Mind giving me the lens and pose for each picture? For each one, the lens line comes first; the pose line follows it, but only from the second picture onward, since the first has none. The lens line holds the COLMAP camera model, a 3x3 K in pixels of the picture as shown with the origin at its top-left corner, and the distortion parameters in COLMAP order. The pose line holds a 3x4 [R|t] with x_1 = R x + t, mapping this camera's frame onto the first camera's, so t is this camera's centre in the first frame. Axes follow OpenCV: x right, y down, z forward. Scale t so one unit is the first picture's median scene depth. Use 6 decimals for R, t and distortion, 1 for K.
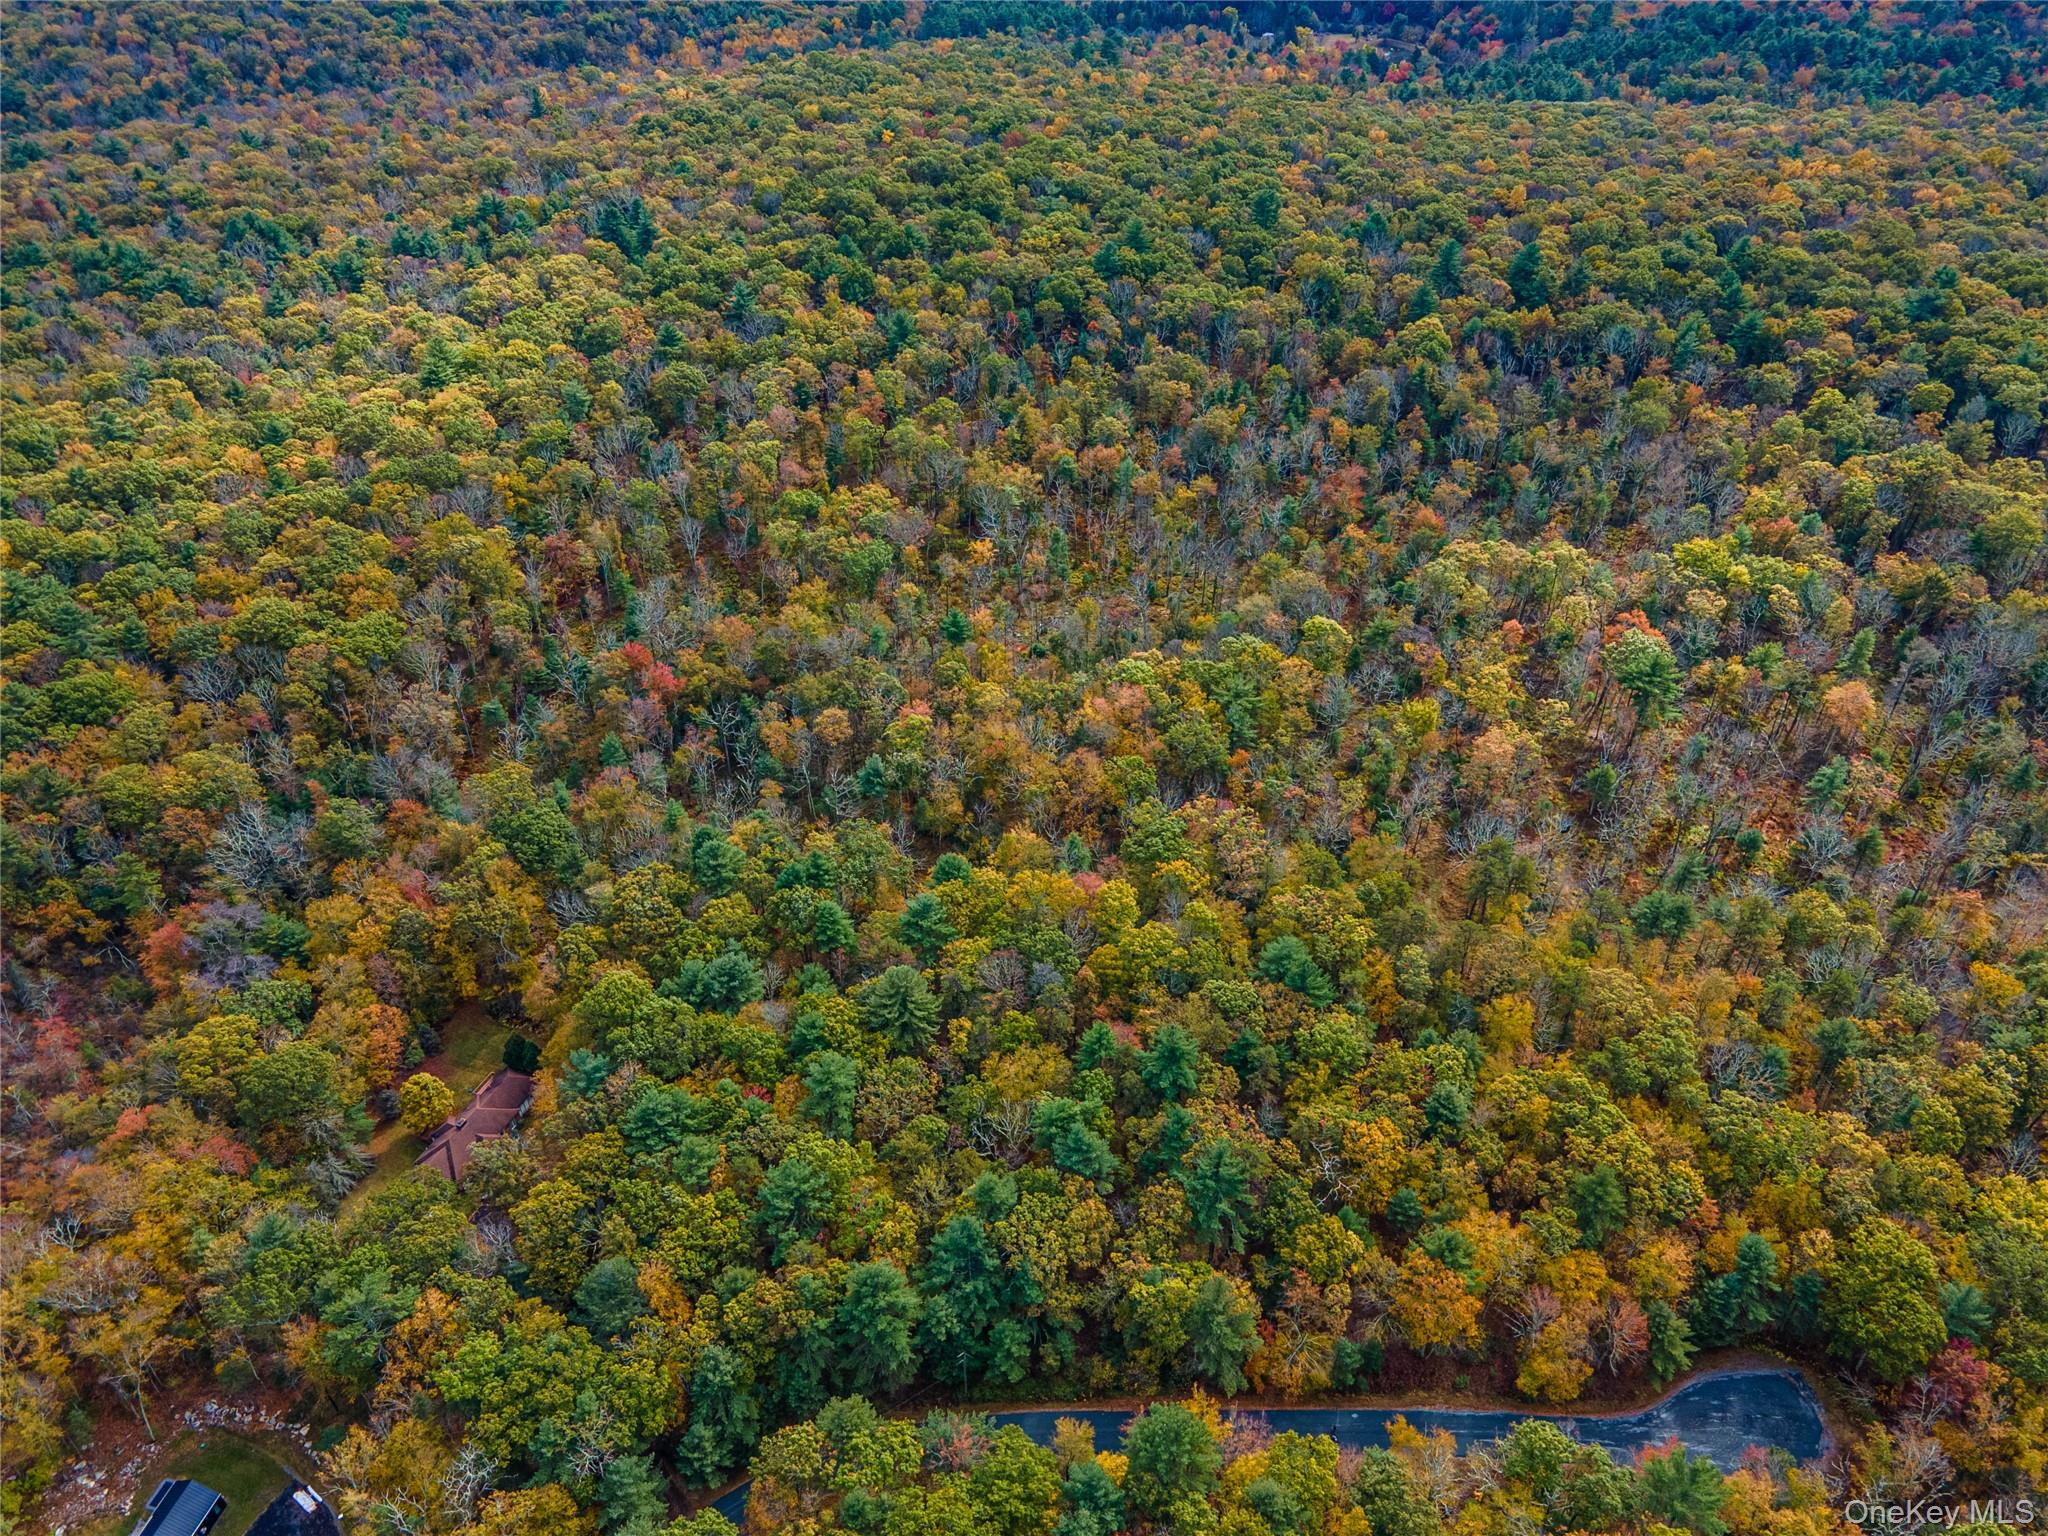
lens RADIAL K [[1497.6, 0, 1022.7], [0, 1497.6, 769.1], [0, 0, 1]] dist [0.010450, 0.055928]
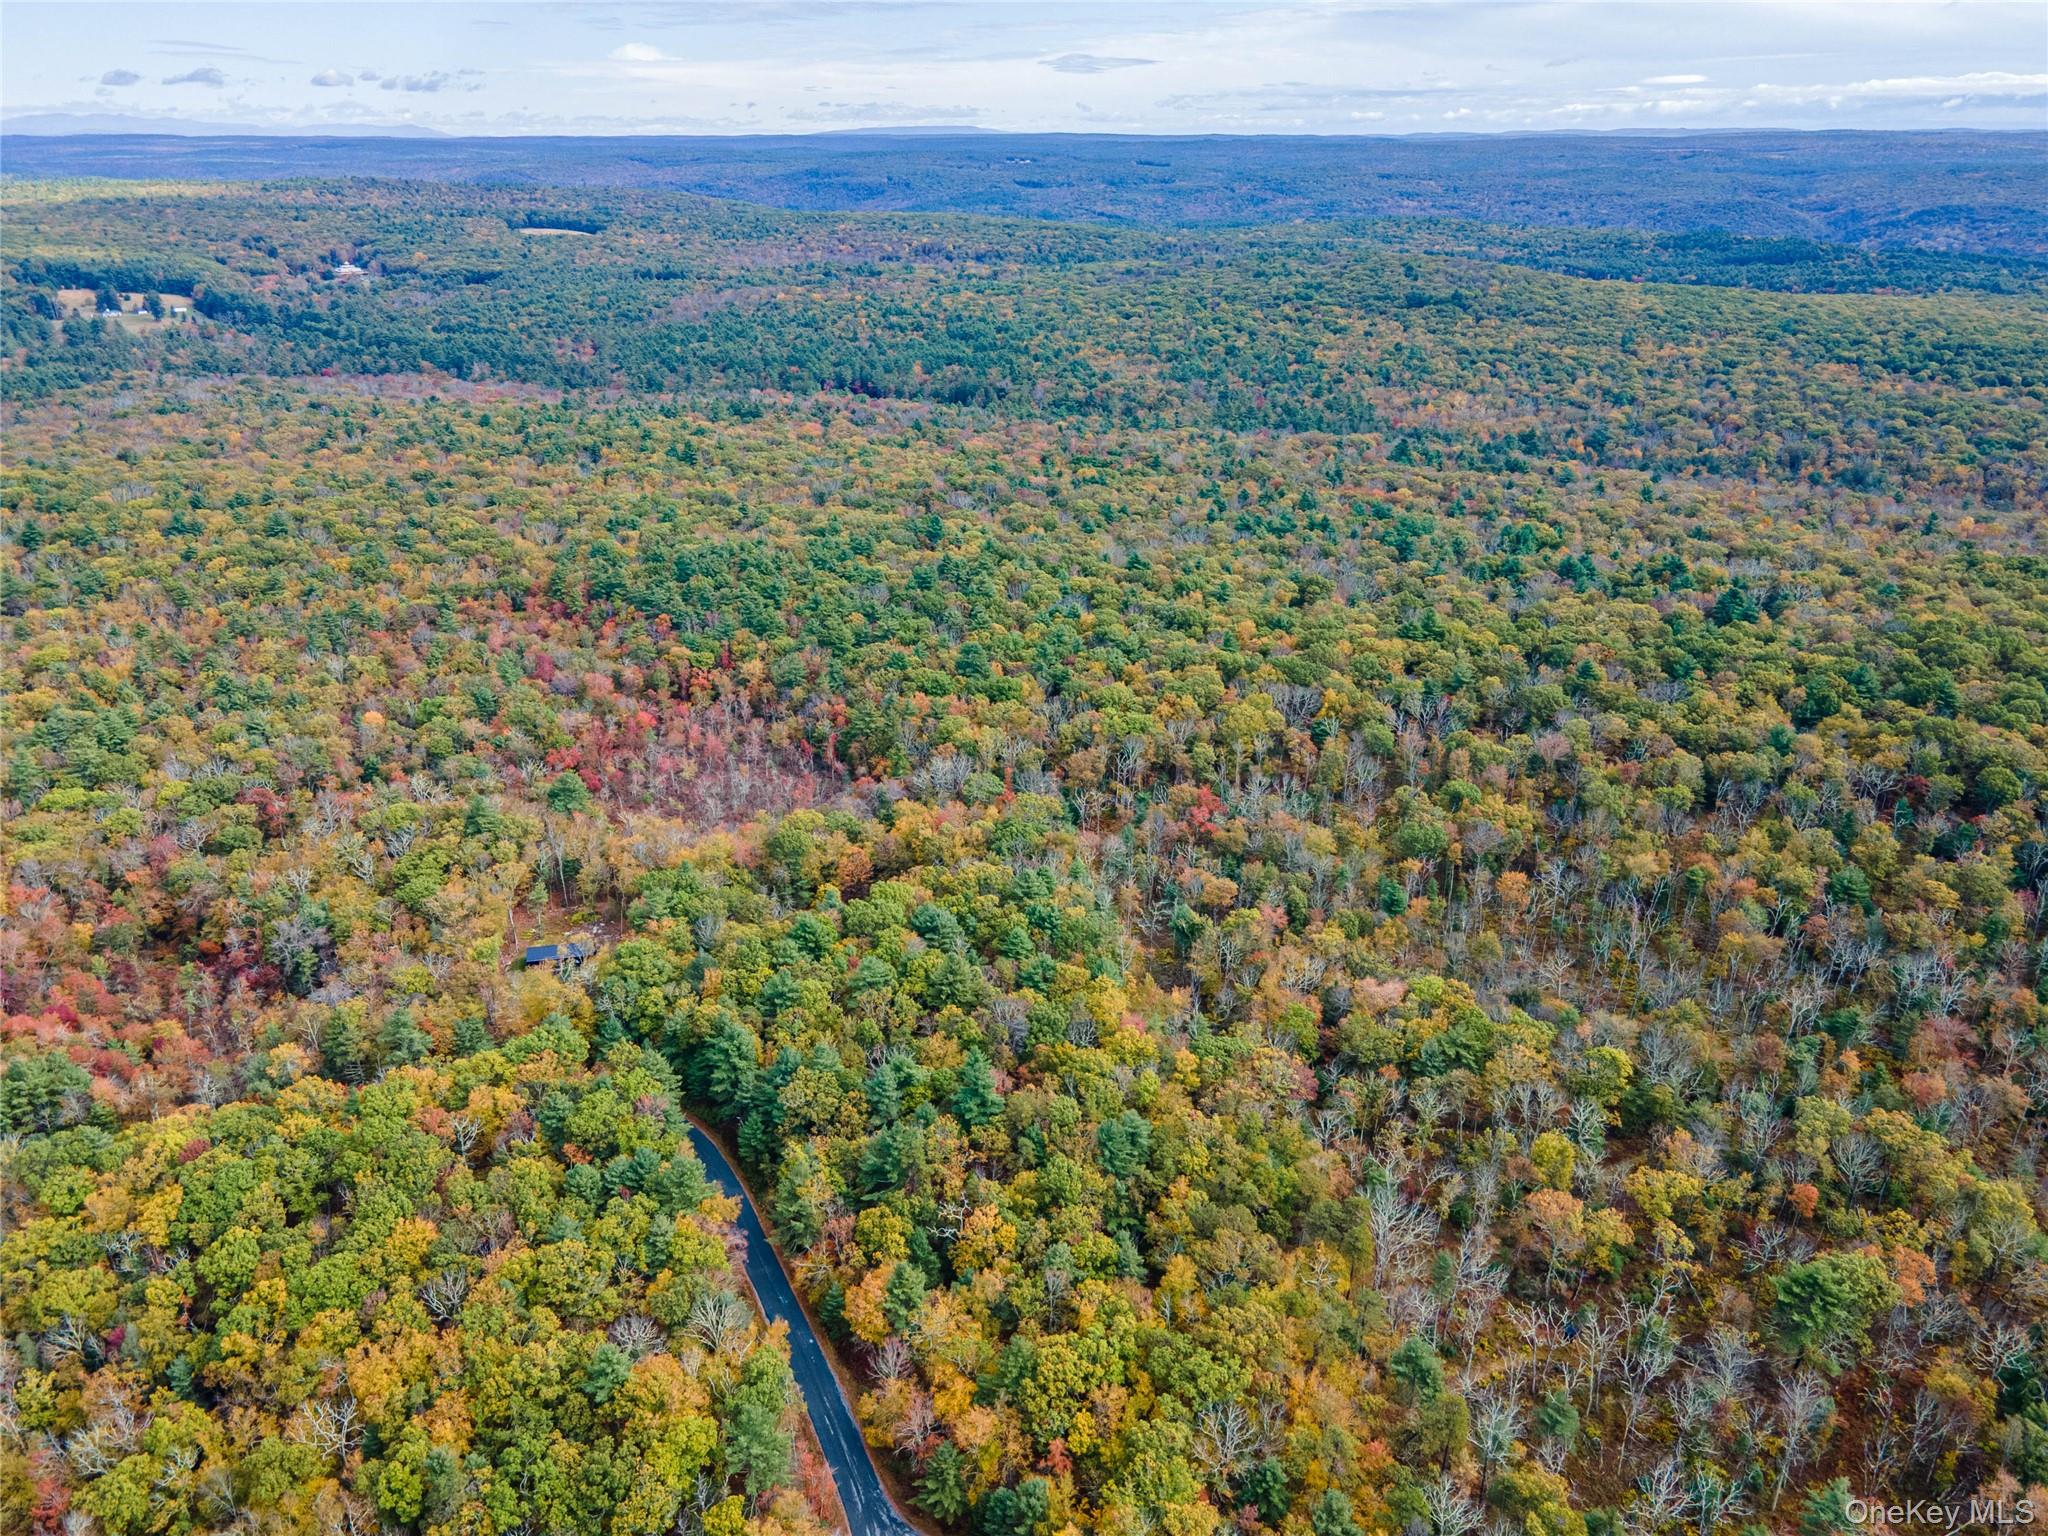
lens RADIAL K [[1524.4, 0, 1021.4], [0, 1524.4, 766.6], [0, 0, 1]] dist [0.007480, 0.064926]
pose [[0.425256, 0.368558, -0.826633, 0.941408], [-0.555509, 0.827348, 0.083099, -0.146803], [0.714540, 0.423864, 0.556572, 0.147864]]
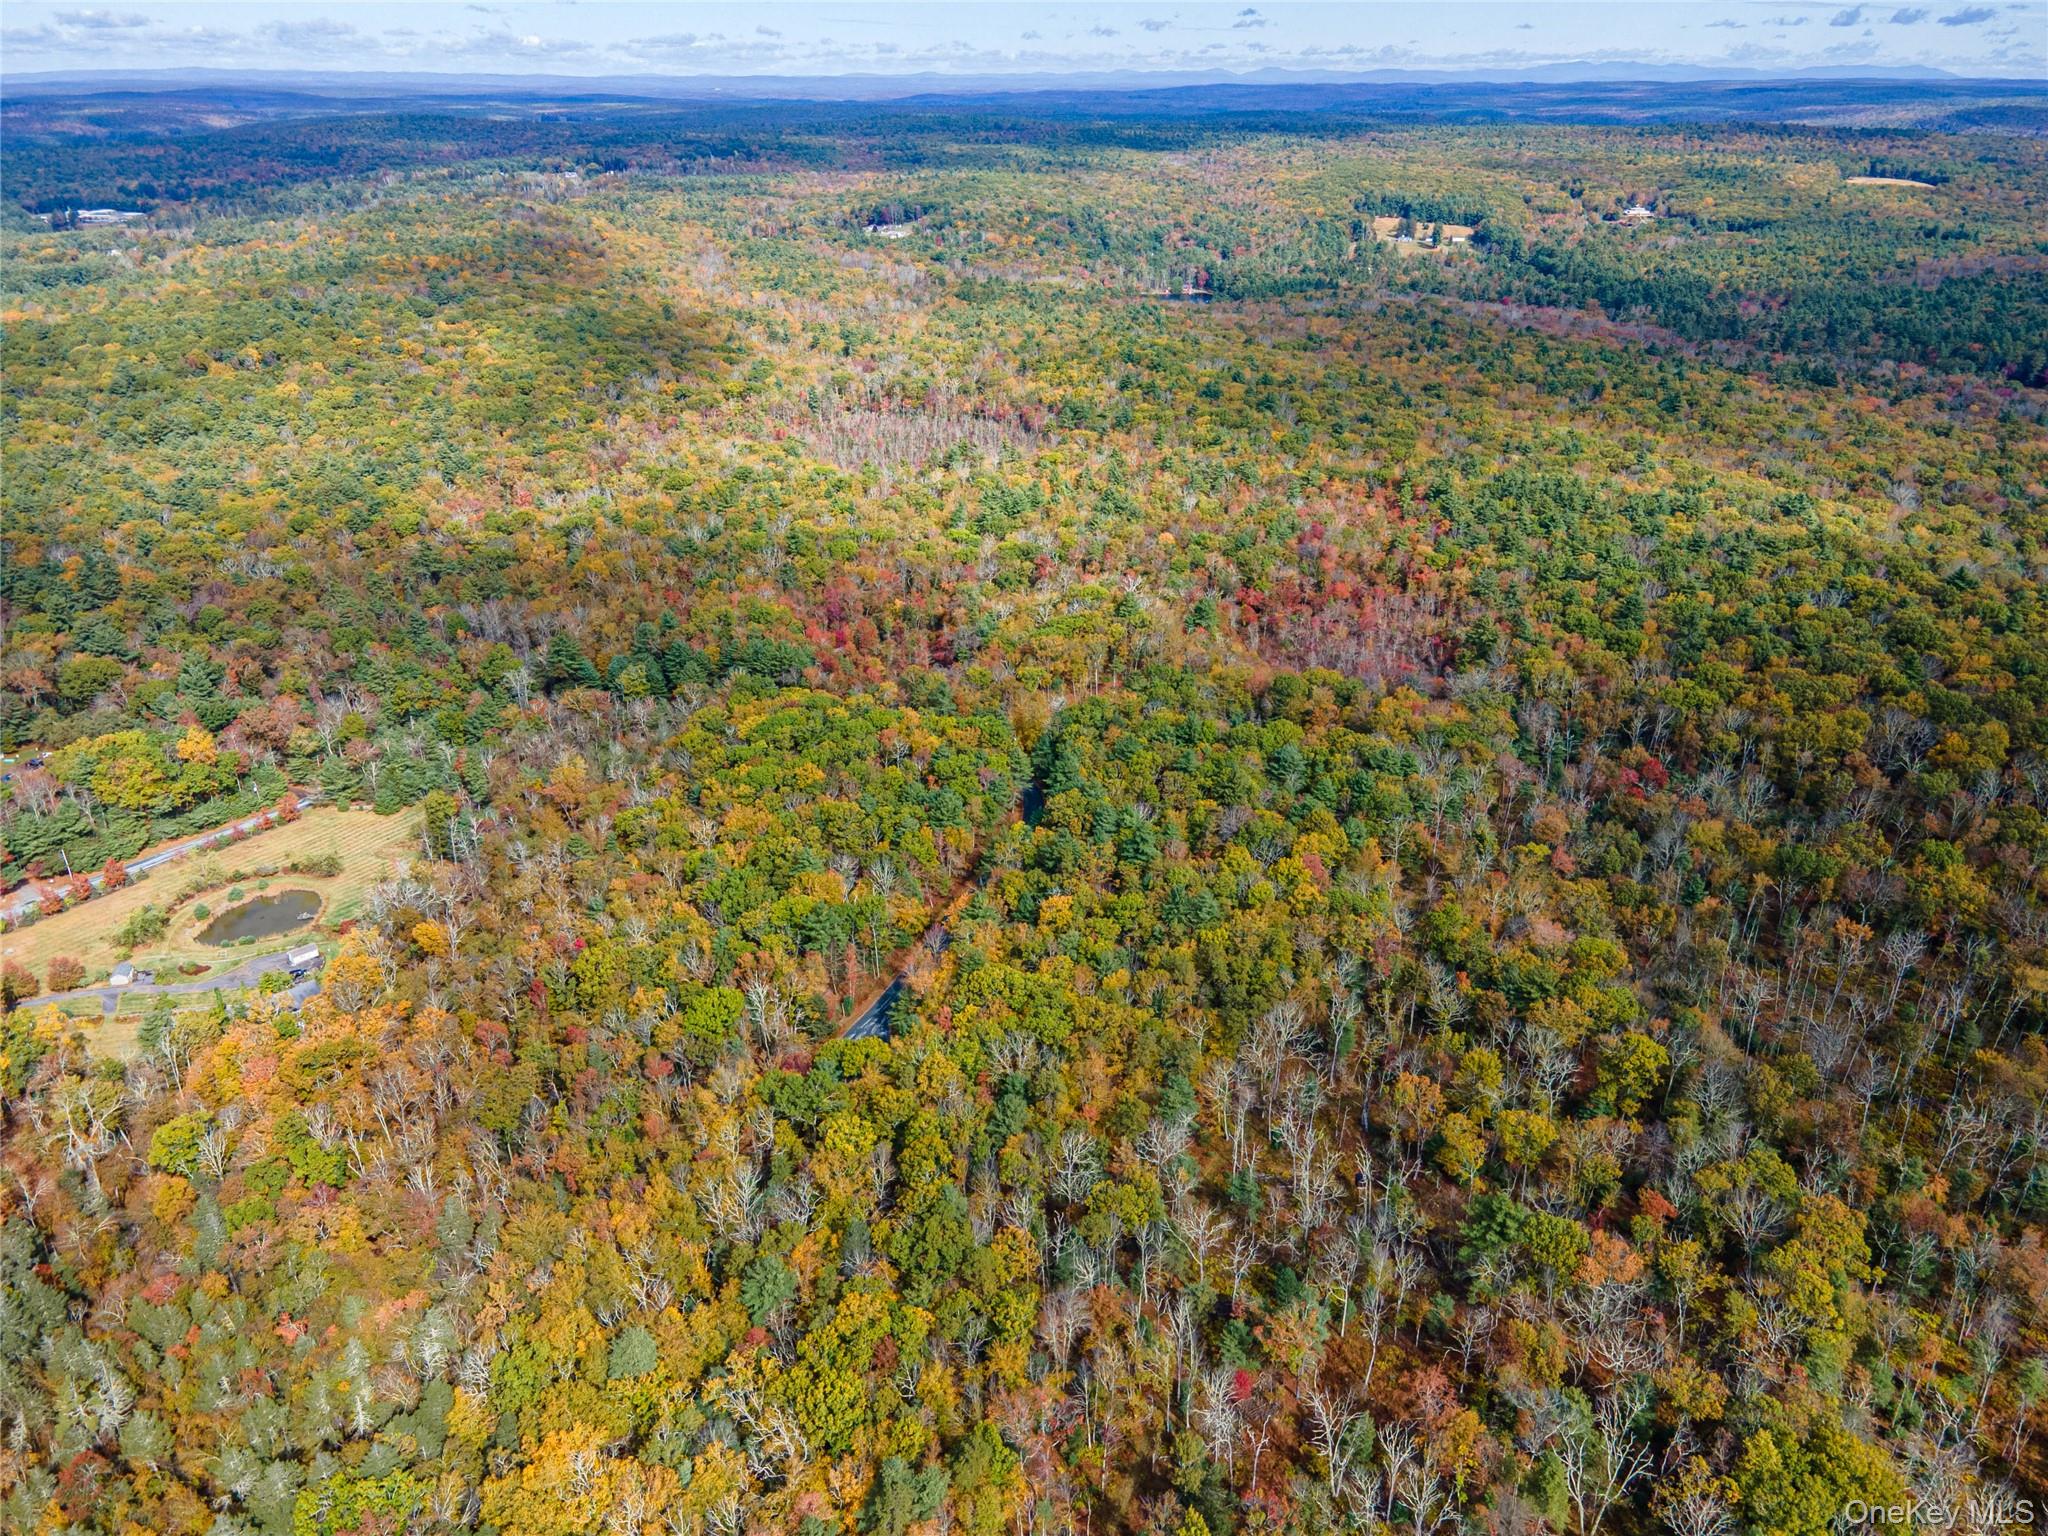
lens RADIAL K [[1497.6, 0, 1022.7], [0, 1497.6, 769.1], [0, 0, 1]] dist [0.010450, 0.055928]
pose [[-0.393487, 0.406042, -0.824802, 1.296178], [-0.555775, 0.609601, 0.565244, -0.633670], [0.732313, 0.680820, -0.014202, 0.742409]]
